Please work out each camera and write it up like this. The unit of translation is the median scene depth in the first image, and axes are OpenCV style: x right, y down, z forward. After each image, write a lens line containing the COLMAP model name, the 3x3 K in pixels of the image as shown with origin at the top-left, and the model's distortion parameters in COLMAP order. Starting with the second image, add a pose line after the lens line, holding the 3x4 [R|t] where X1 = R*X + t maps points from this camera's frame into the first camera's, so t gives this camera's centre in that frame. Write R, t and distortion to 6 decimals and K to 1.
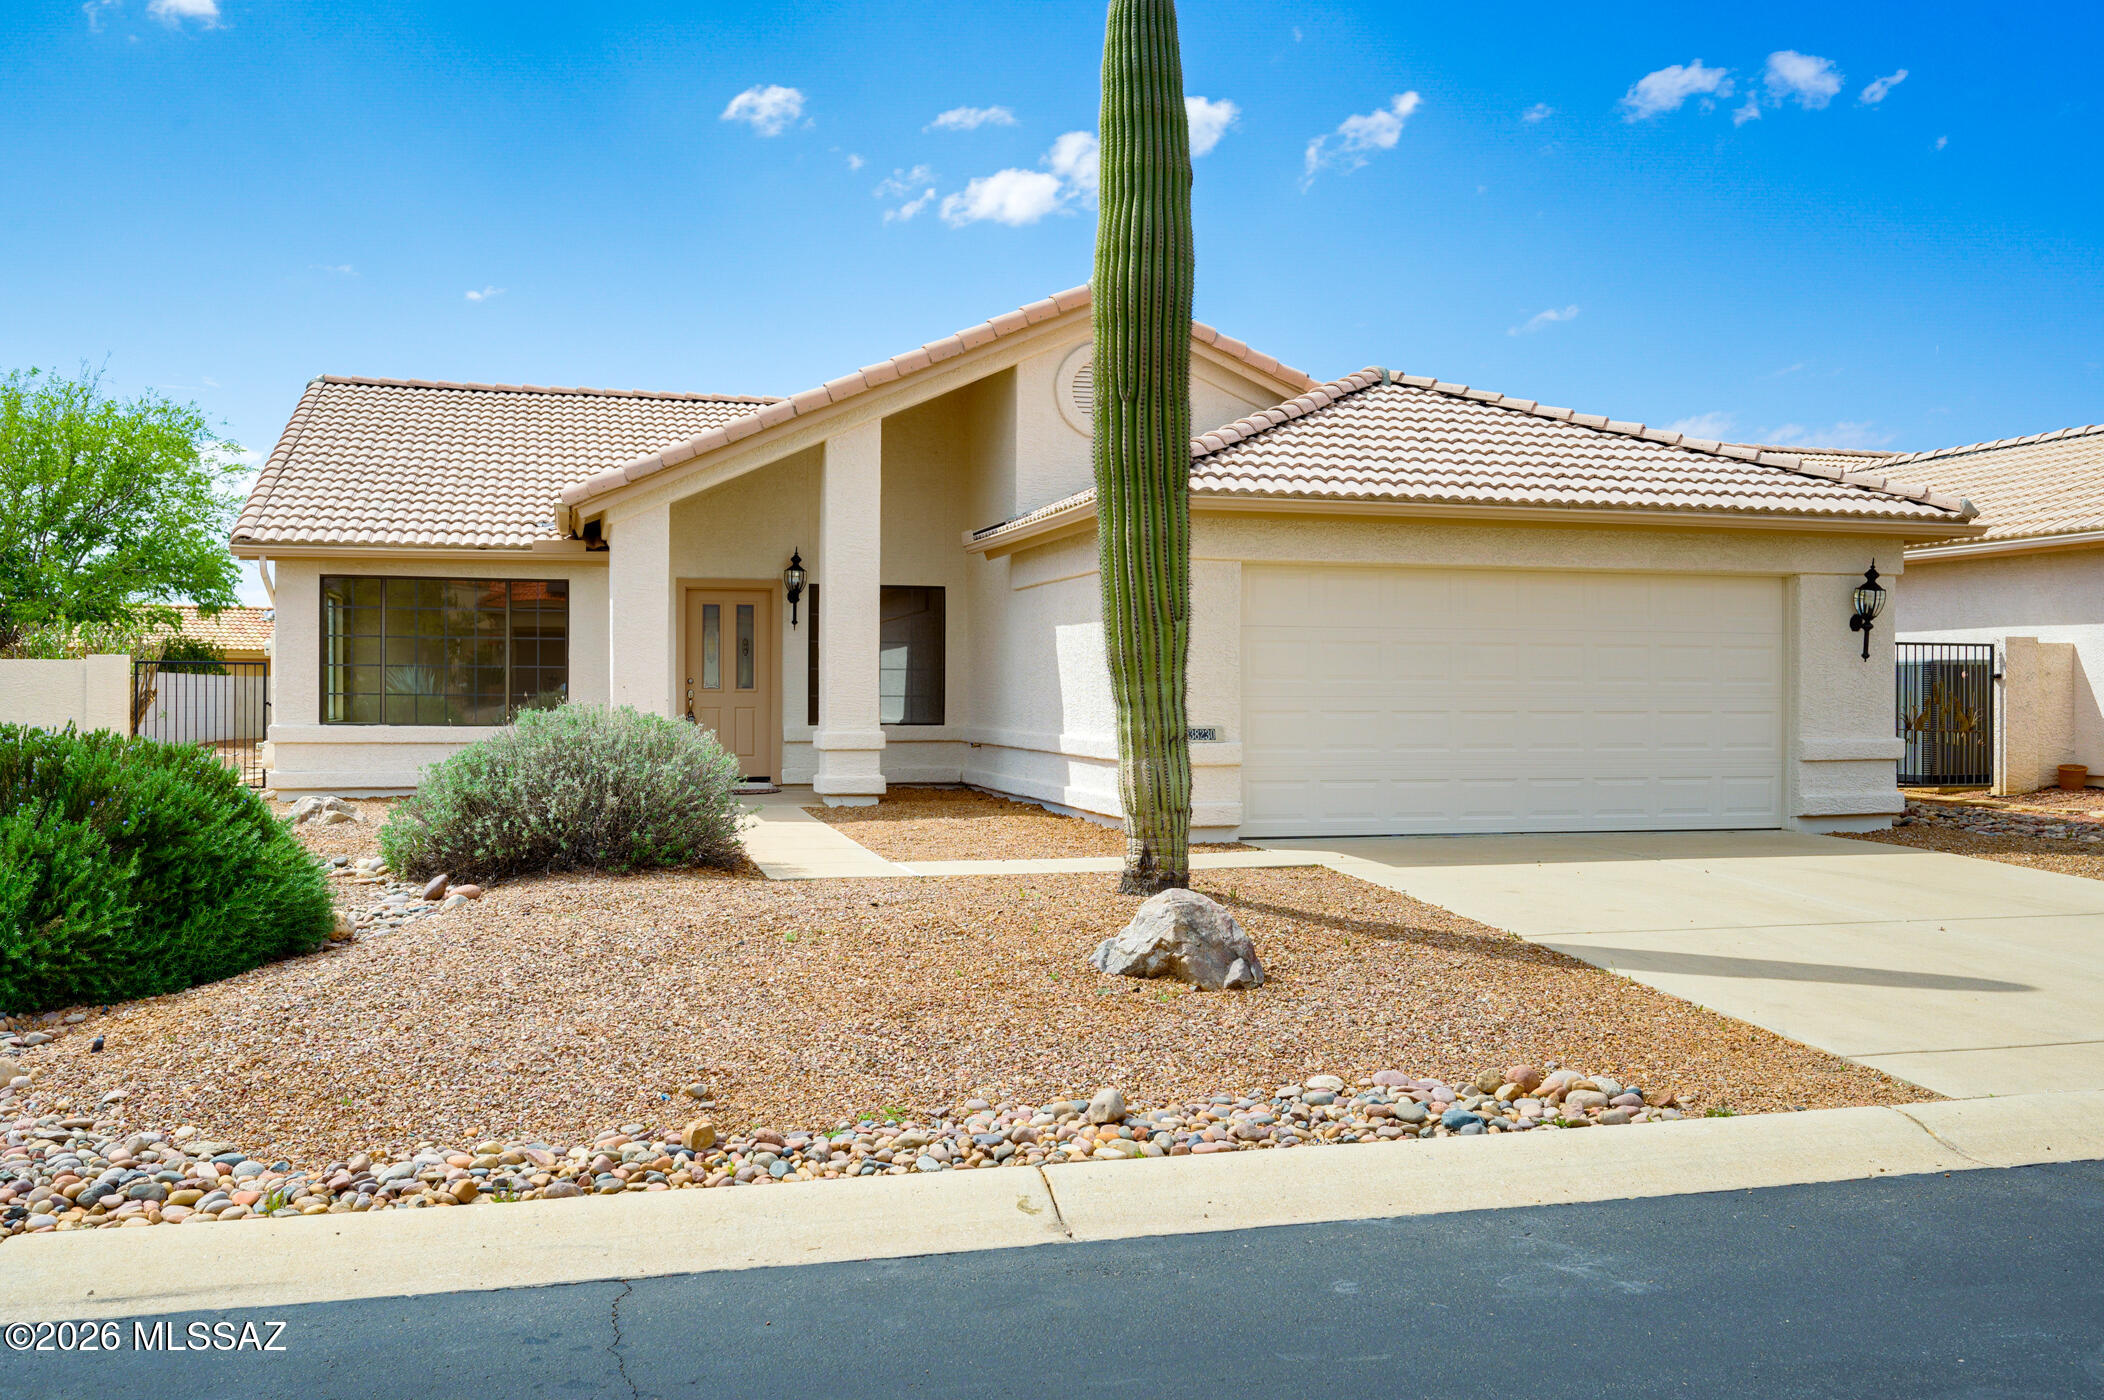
lens RADIAL K [[1853.6, 0, 1052.0], [0, 1853.6, 702.8], [0, 0, 1]] dist [-0.006304, 0.000479]
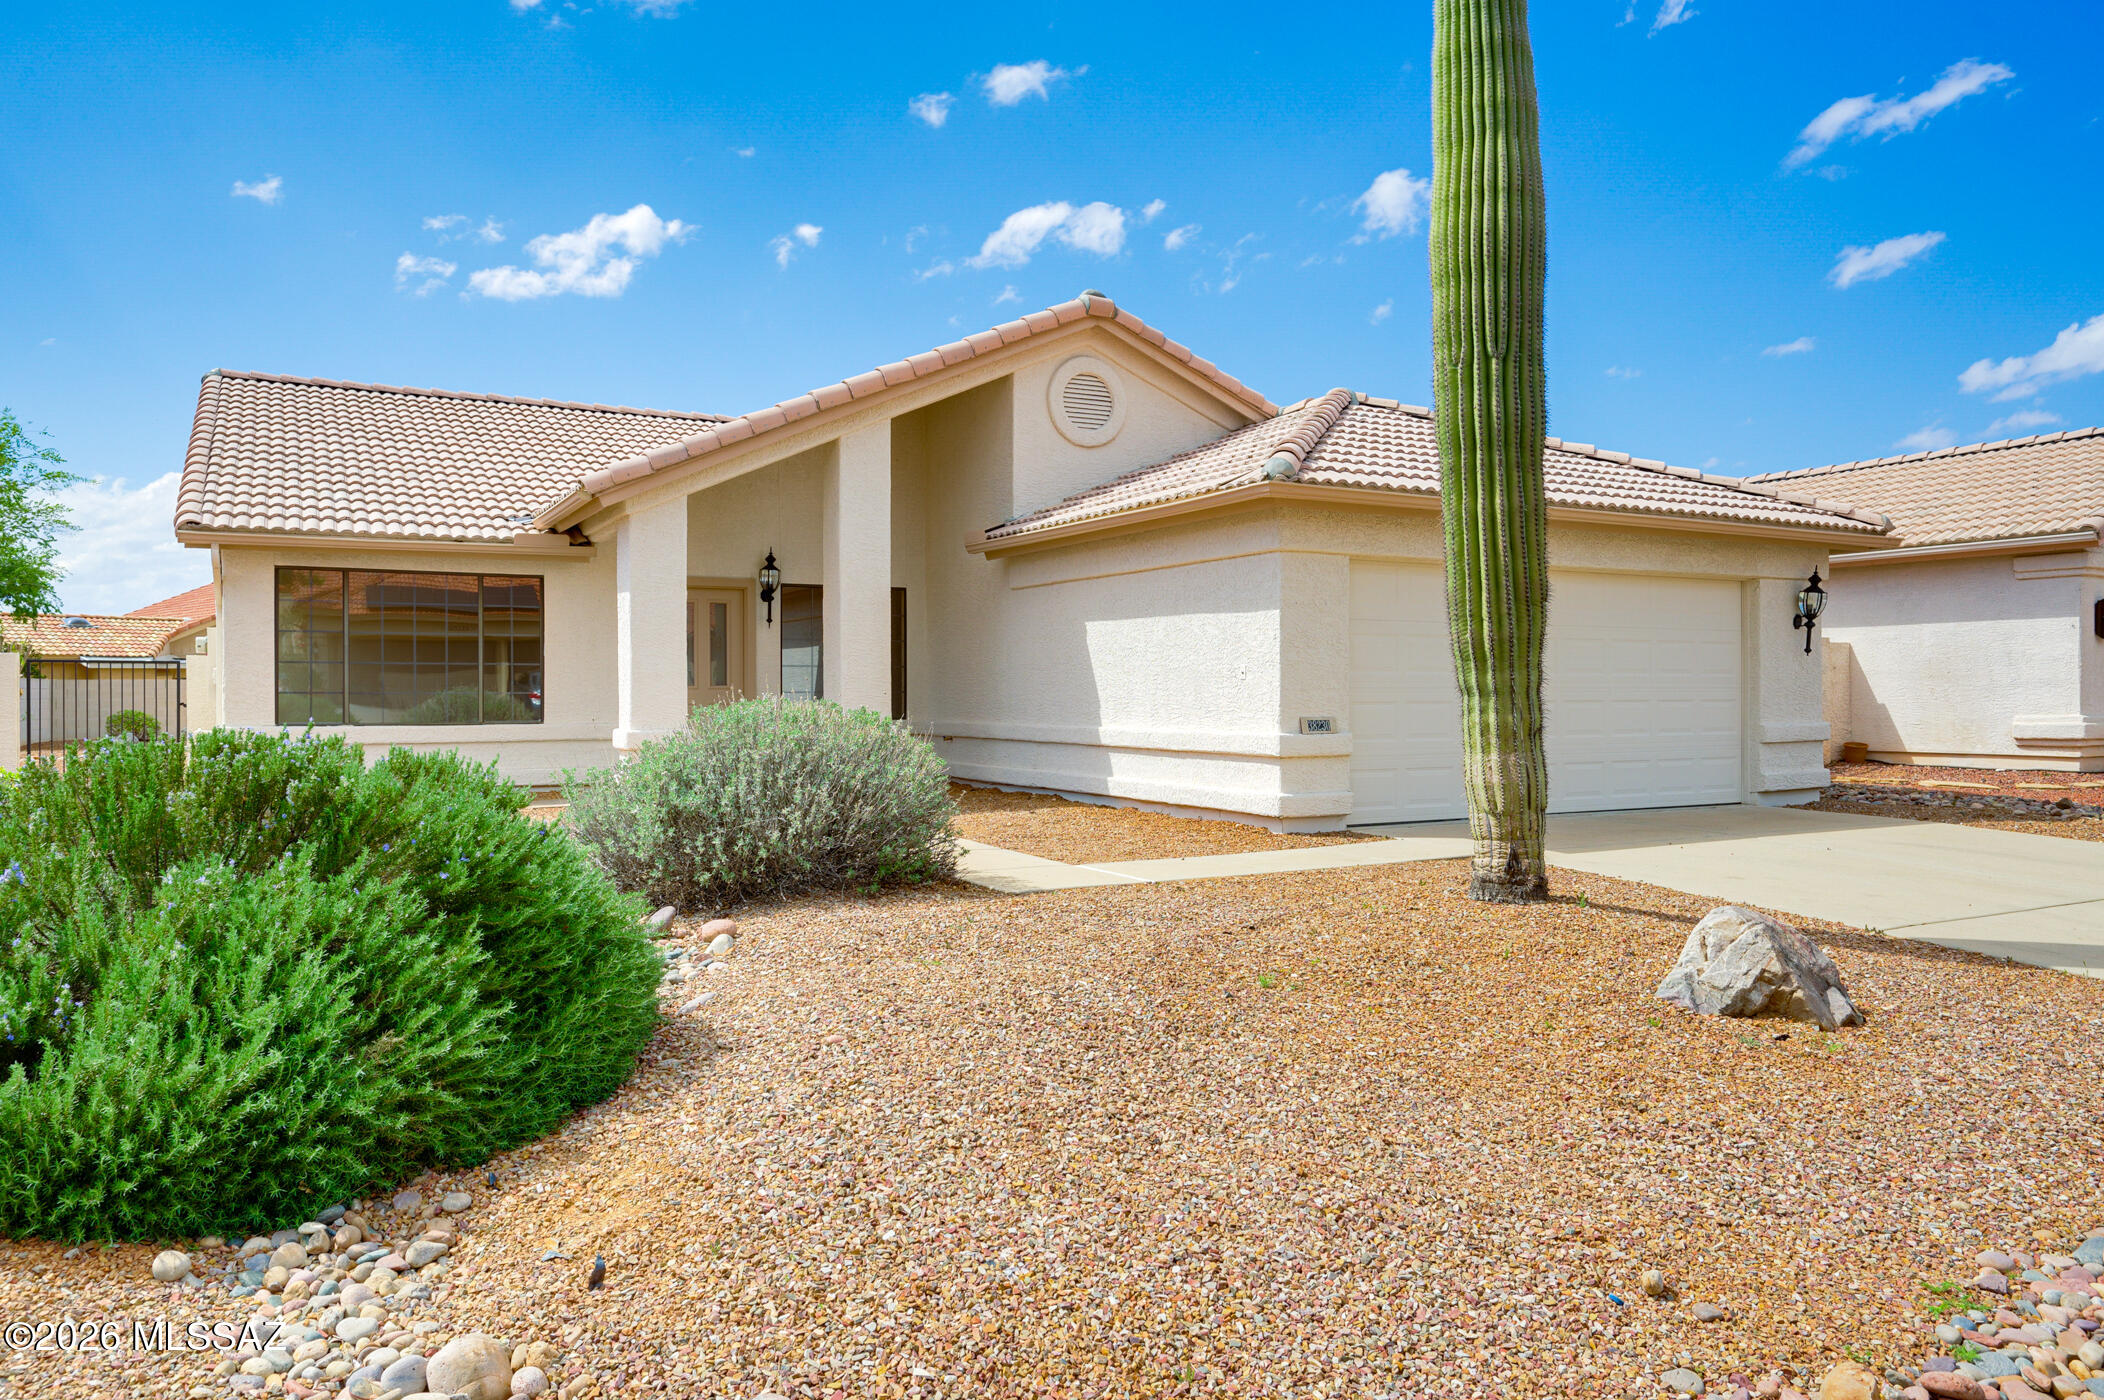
lens RADIAL K [[1450.1, 0, 1055.6], [0, 1450.1, 700.6], [0, 0, 1]] dist [-0.000406, -0.009982]
pose [[0.973142, -0.007369, 0.230086, -0.217642], [0.007287, 0.999973, 0.001206, 0.001290], [-0.230088, 0.000503, 0.973170, 0.235663]]
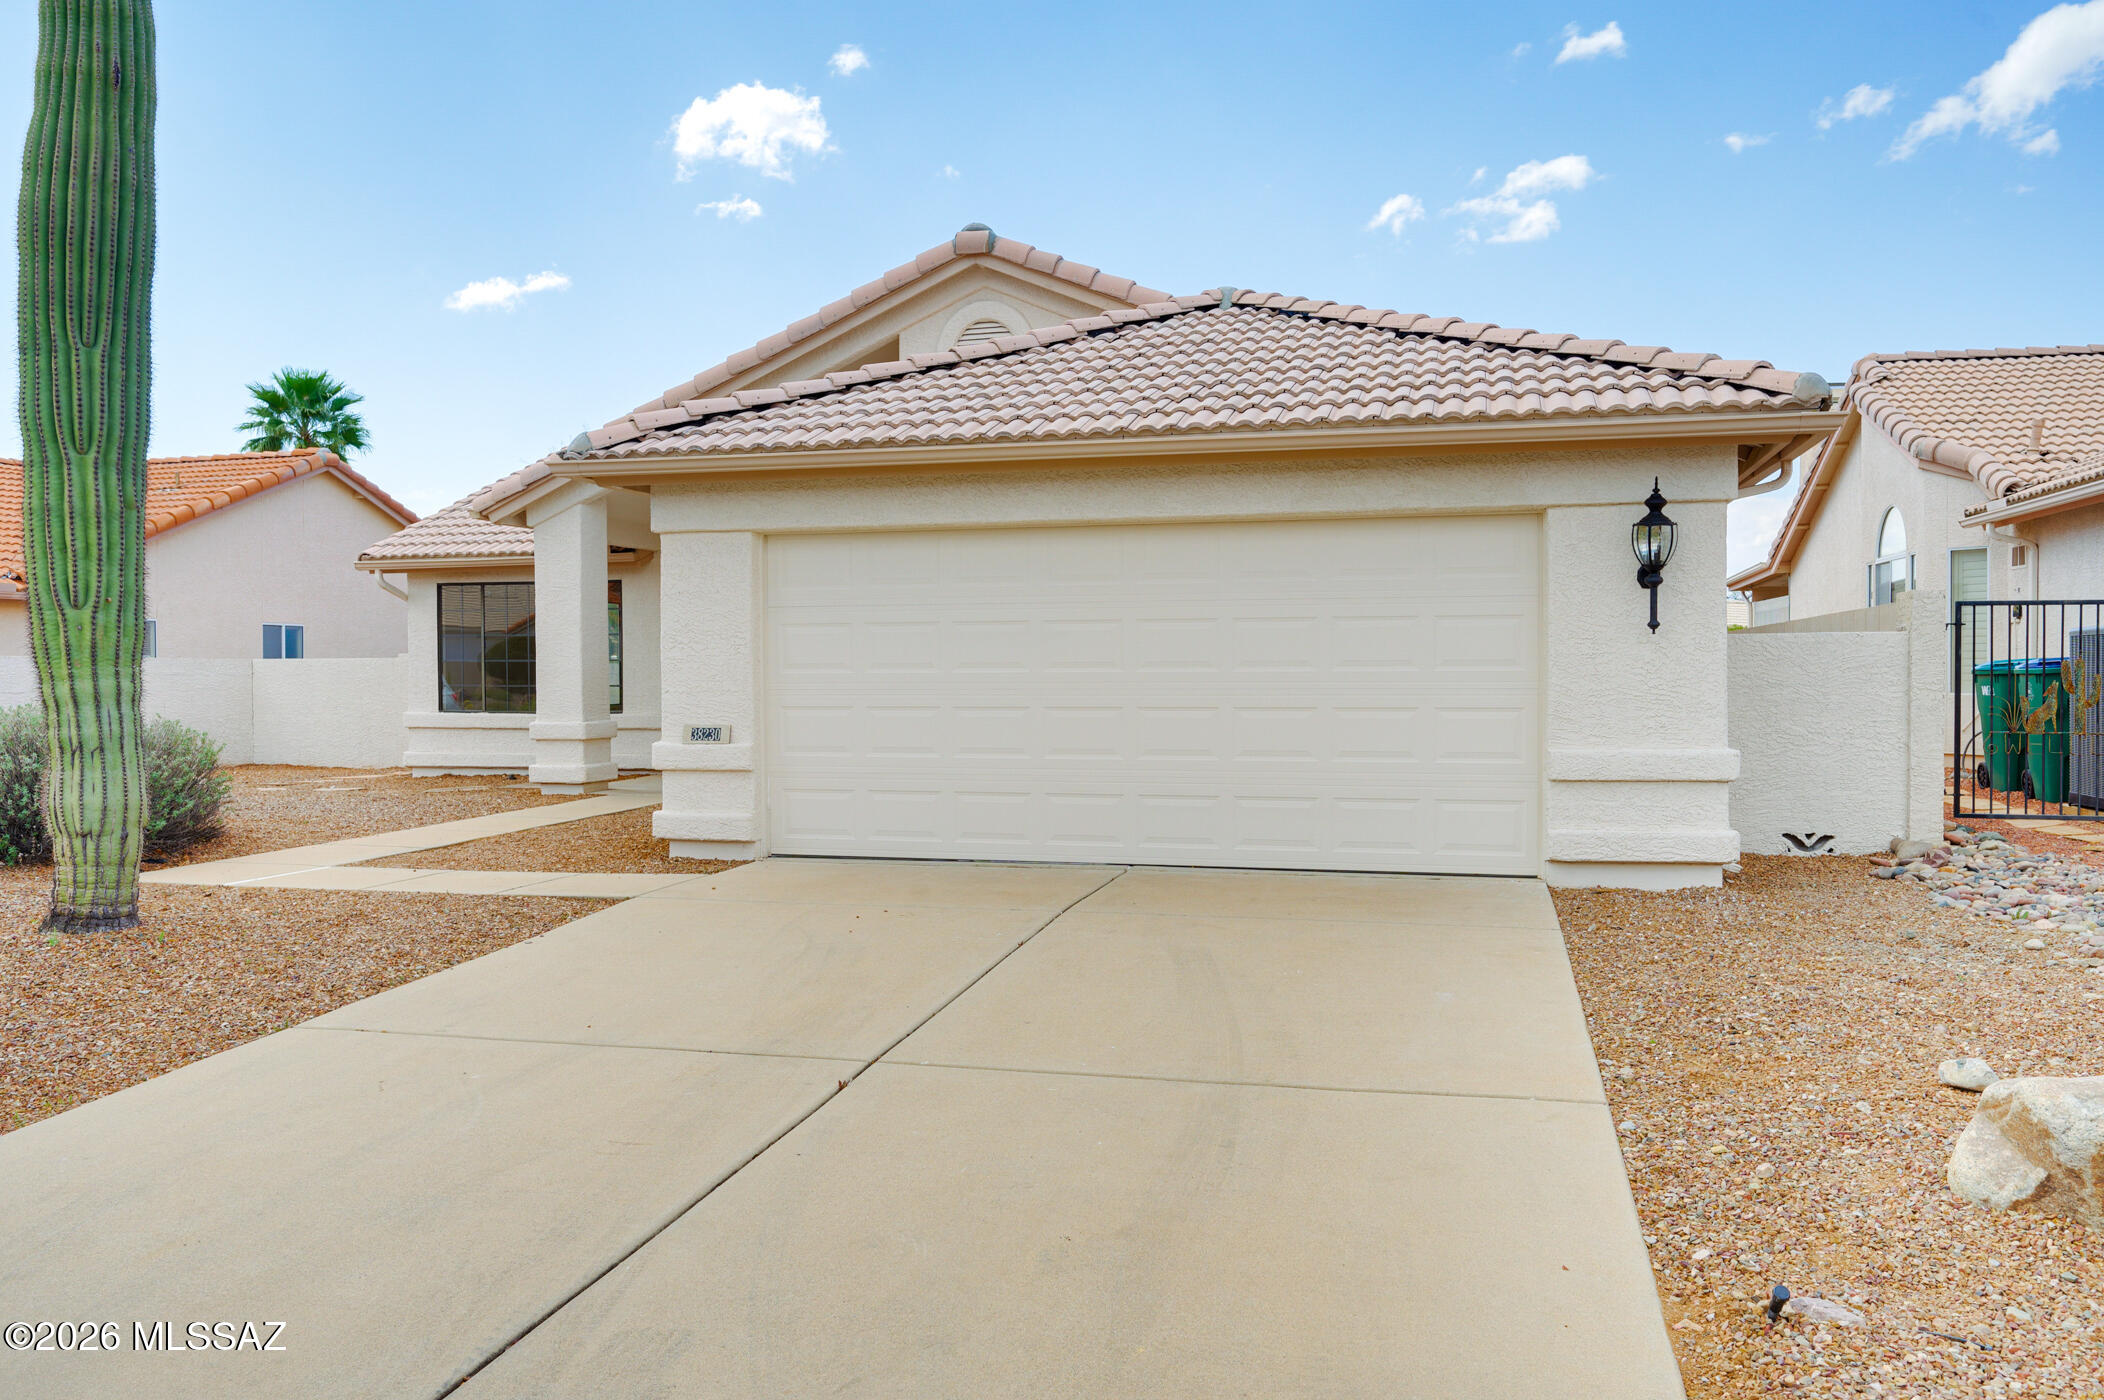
lens RADIAL K [[1626.8, 0, 1046.4], [0, 1626.8, 691.8], [0, 0, 1]] dist [-0.007874, -0.006877]
pose [[0.860759, -0.001583, -0.509011, 0.546466], [0.003096, 0.999993, 0.002125, -0.003321], [0.509004, -0.003405, 0.860757, 0.384316]]
